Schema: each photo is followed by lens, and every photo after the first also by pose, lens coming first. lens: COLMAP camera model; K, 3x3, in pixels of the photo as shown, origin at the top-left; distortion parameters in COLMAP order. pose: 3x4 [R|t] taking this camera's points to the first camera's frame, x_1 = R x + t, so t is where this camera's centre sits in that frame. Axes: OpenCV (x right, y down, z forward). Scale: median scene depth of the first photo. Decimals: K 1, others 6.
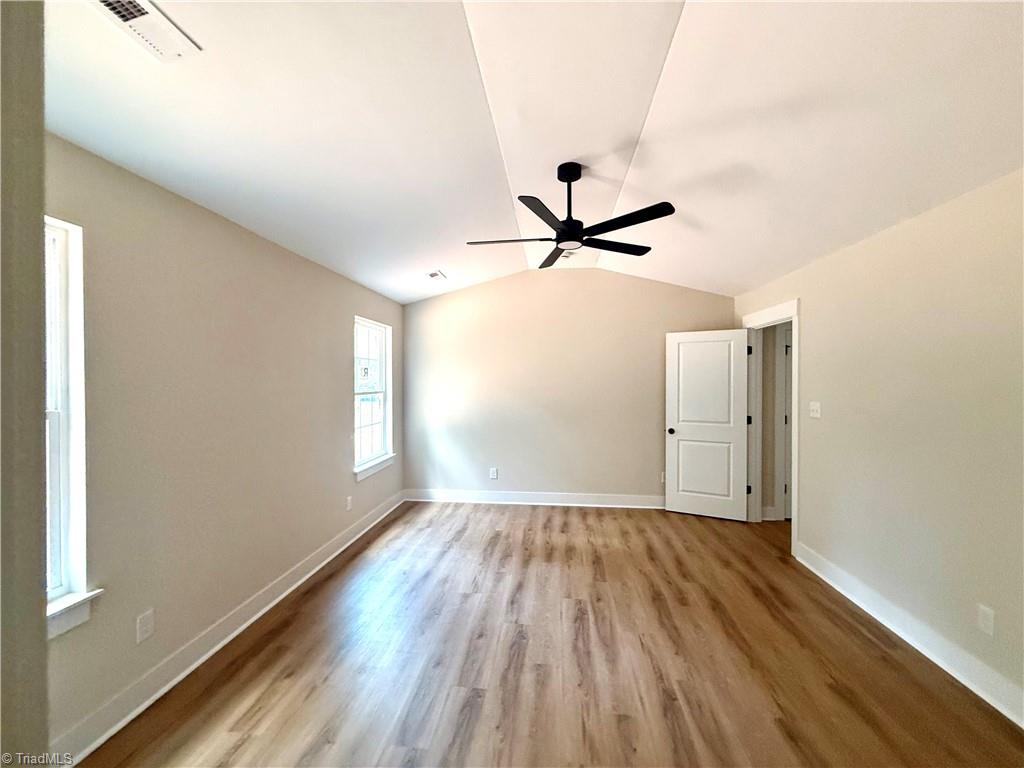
lens RADIAL K [[416.2, 0, 512.0], [0, 416.2, 384.0], [0, 0, 1]] dist [0.001136, 0.000083]
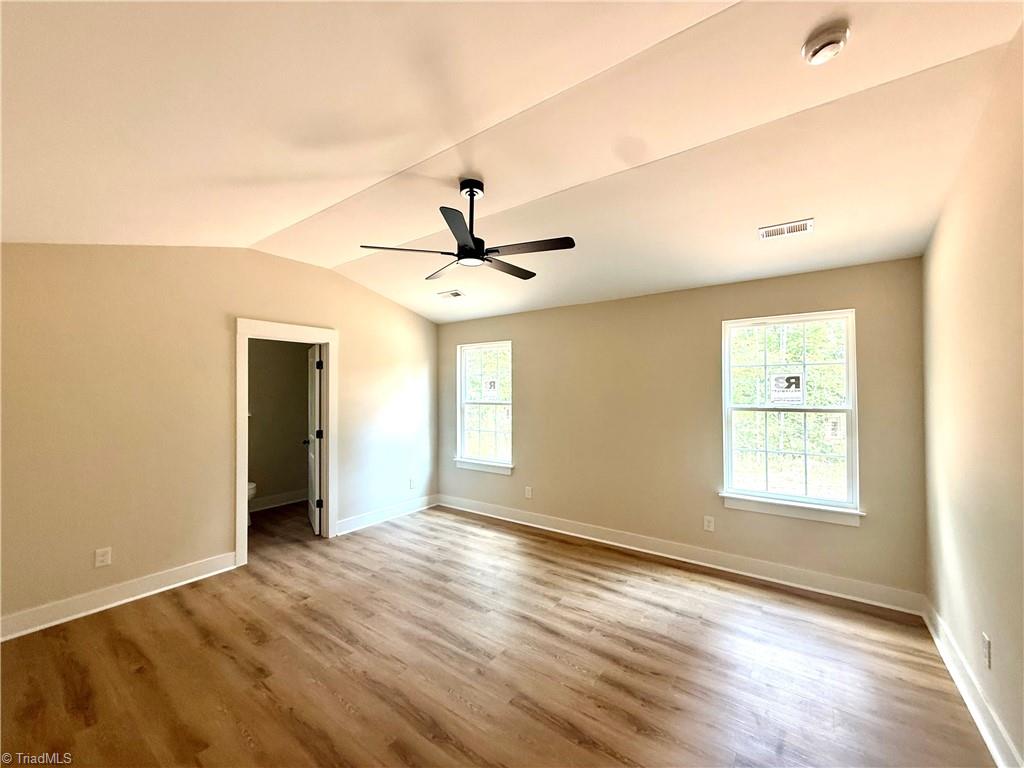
lens RADIAL K [[416.2, 0, 512.0], [0, 416.2, 384.0], [0, 0, 1]] dist [0.001136, 0.000083]
pose [[-0.512135, -0.004850, -0.858891, 0.961239], [-0.000790, 0.999986, -0.005176, -0.036919], [0.858905, -0.001972, -0.512132, 1.622114]]
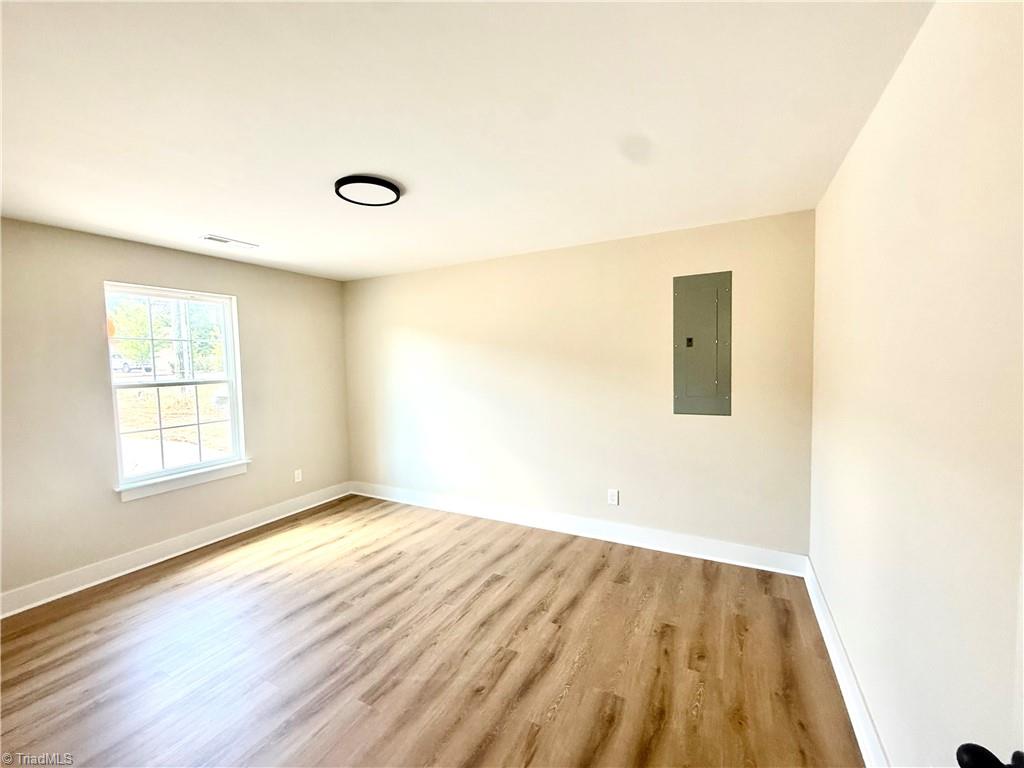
lens RADIAL K [[416.2, 0, 512.0], [0, 416.2, 384.0], [0, 0, 1]] dist [0.001136, 0.000083]
pose [[0.930728, 0.014119, -0.365440, 0.867878], [0.004750, 0.998703, 0.050684, -0.025606], [0.365682, -0.048909, 0.929454, 0.877257]]
